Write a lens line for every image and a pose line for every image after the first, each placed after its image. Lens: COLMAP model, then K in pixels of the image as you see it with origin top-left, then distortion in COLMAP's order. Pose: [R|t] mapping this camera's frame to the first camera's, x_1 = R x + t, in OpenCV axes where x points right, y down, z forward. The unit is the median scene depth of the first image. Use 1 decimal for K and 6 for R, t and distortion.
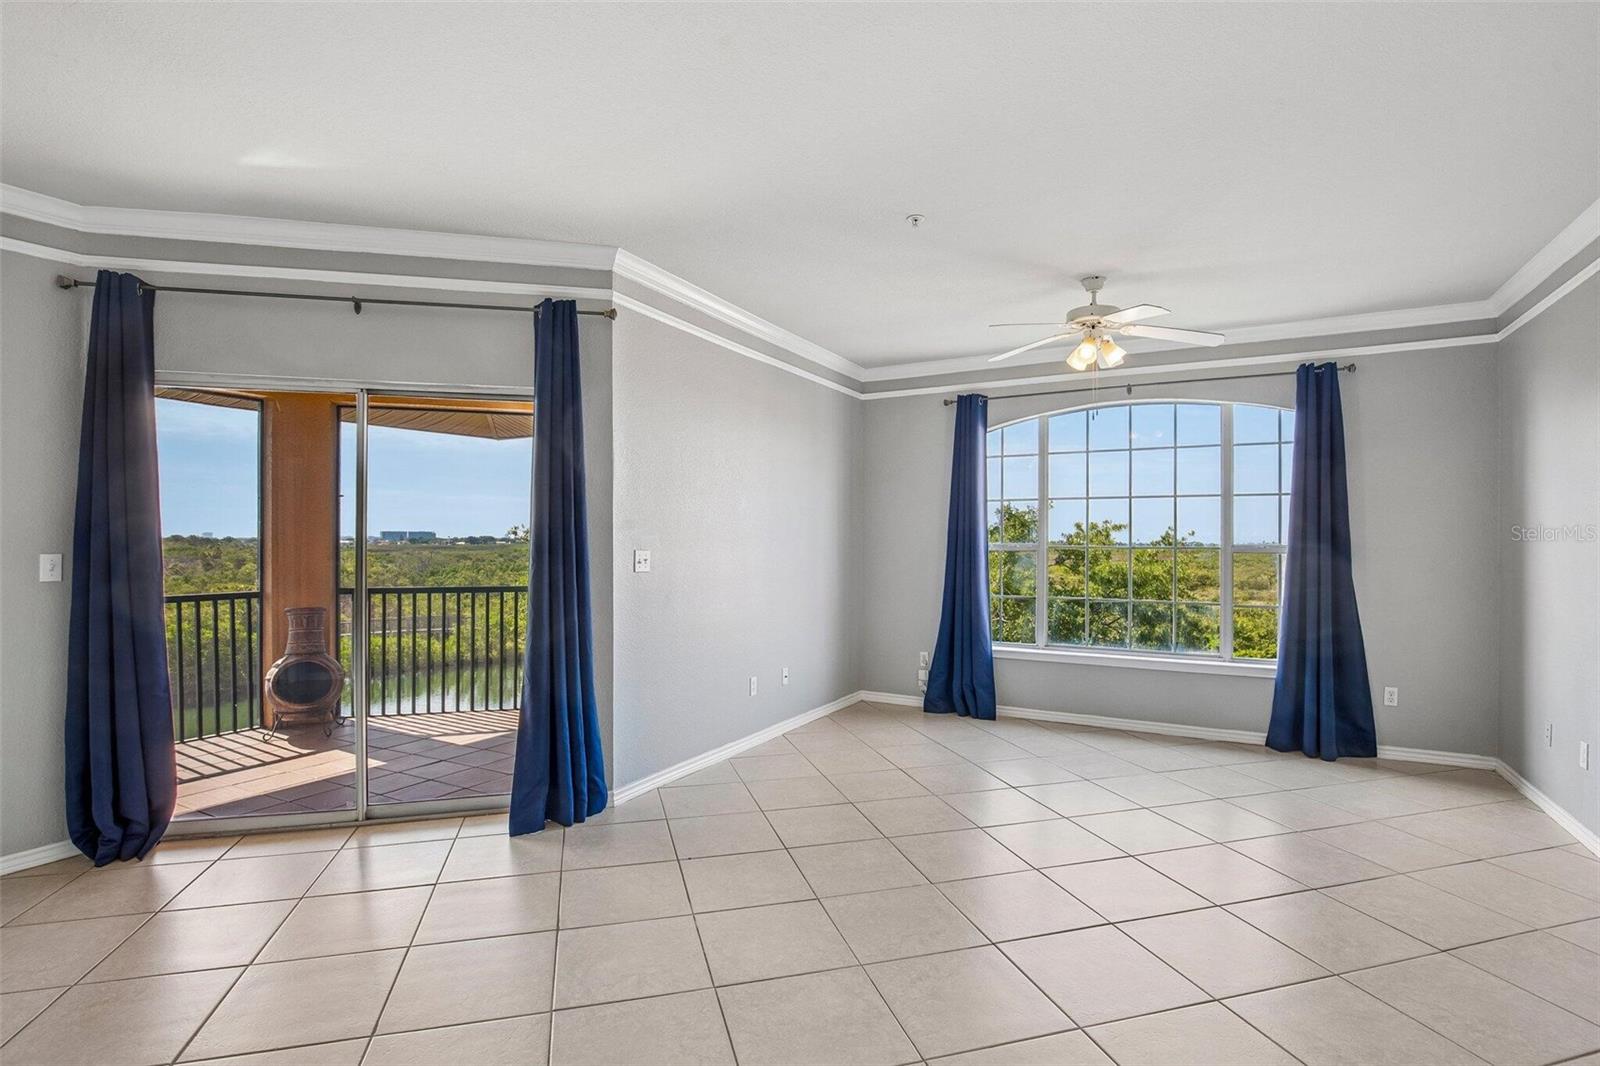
lens RADIAL K [[753.1, 0, 807.1], [0, 753.1, 538.3], [0, 0, 1]] dist [-0.026776, 0.001265]
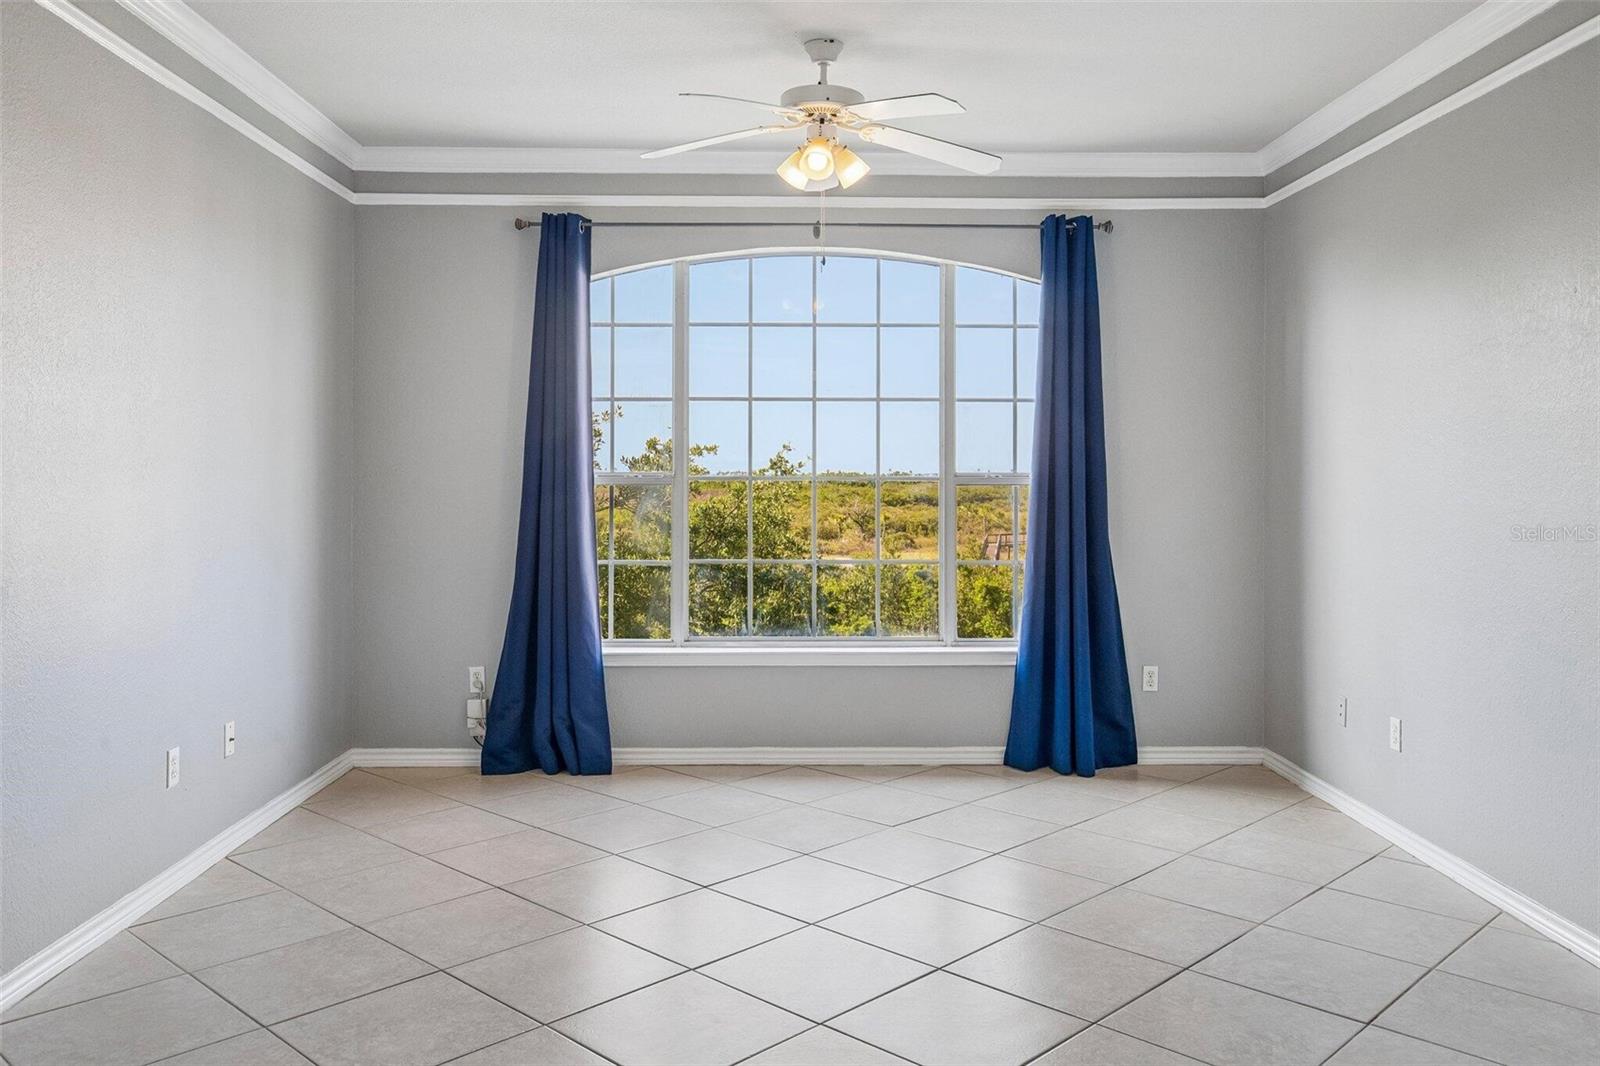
lens RADIAL K [[1247.9, 0, 791.9], [0, 1247.9, 476.5], [0, 0, 1]] dist [0.015892, 0.007039]
pose [[0.865420, -0.004648, 0.501026, -0.130303], [0.000419, 0.999963, 0.008554, 0.001821], [-0.501048, -0.007193, 0.865390, 0.097823]]
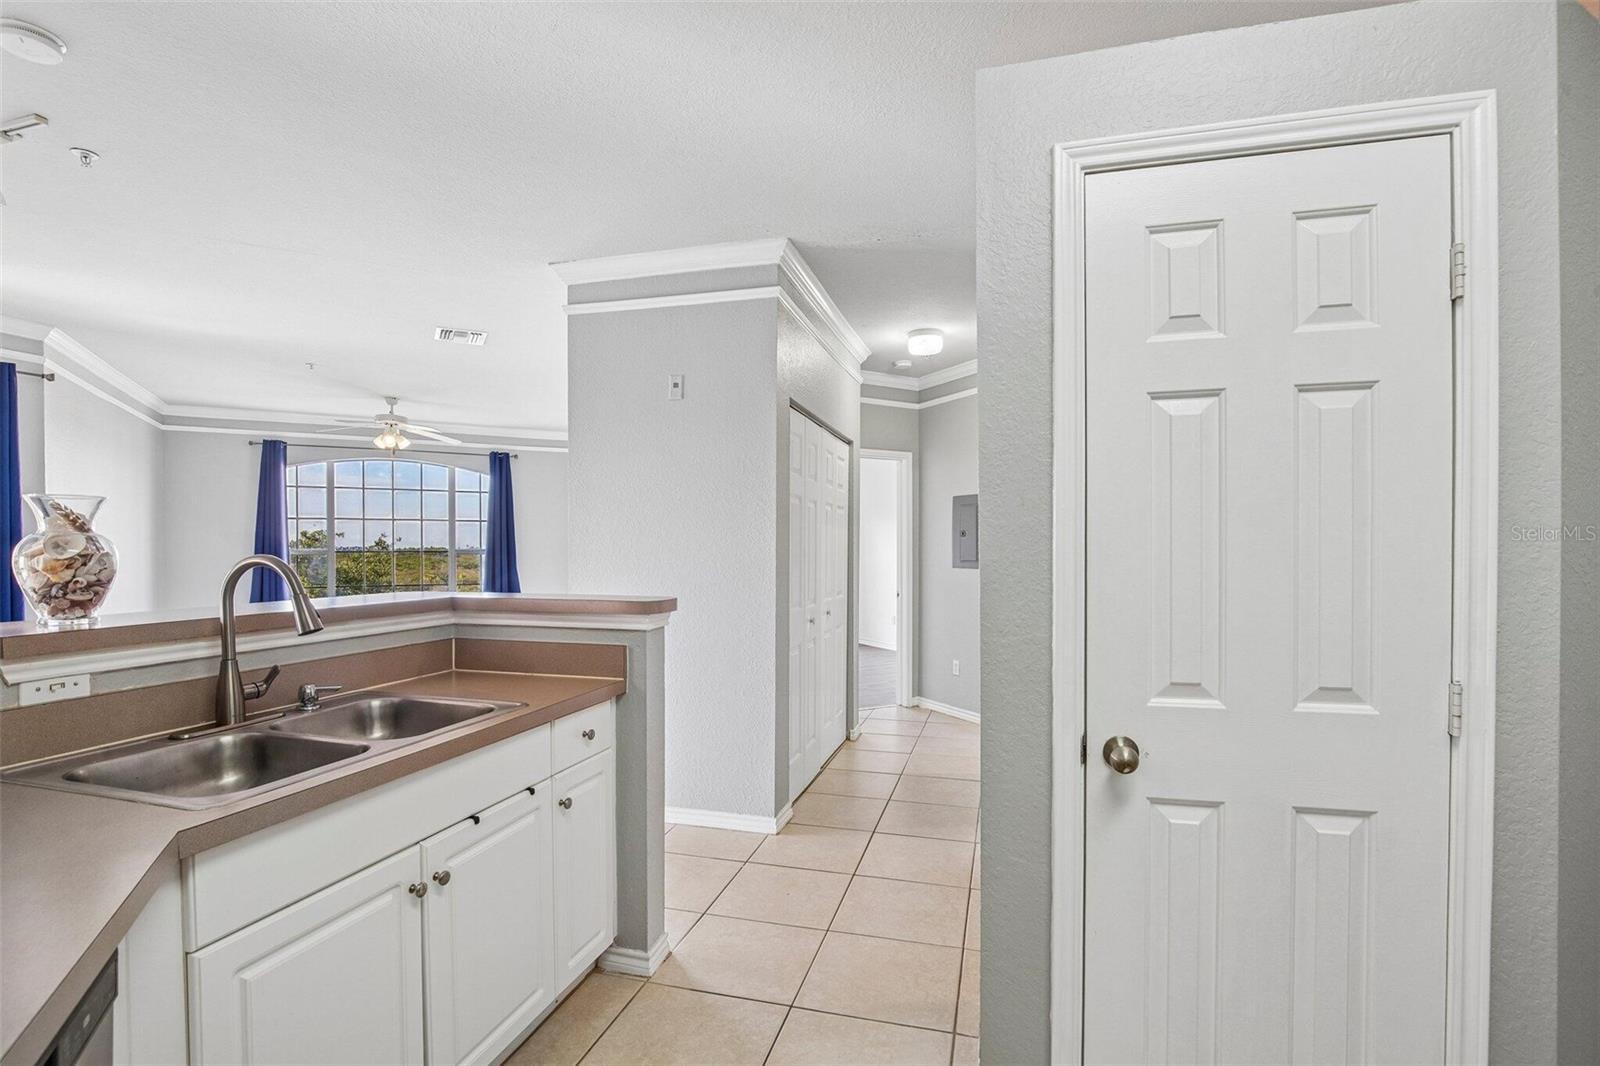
lens RADIAL K [[753.1, 0, 810.6], [0, 753.1, 558.2], [0, 0, 1]] dist [-0.026776, 0.001265]
pose [[0.514339, -0.016321, 0.857431, -0.514886], [-0.001070, 0.999806, 0.019673, -0.004576], [-0.857586, -0.011036, 0.514222, -0.622835]]
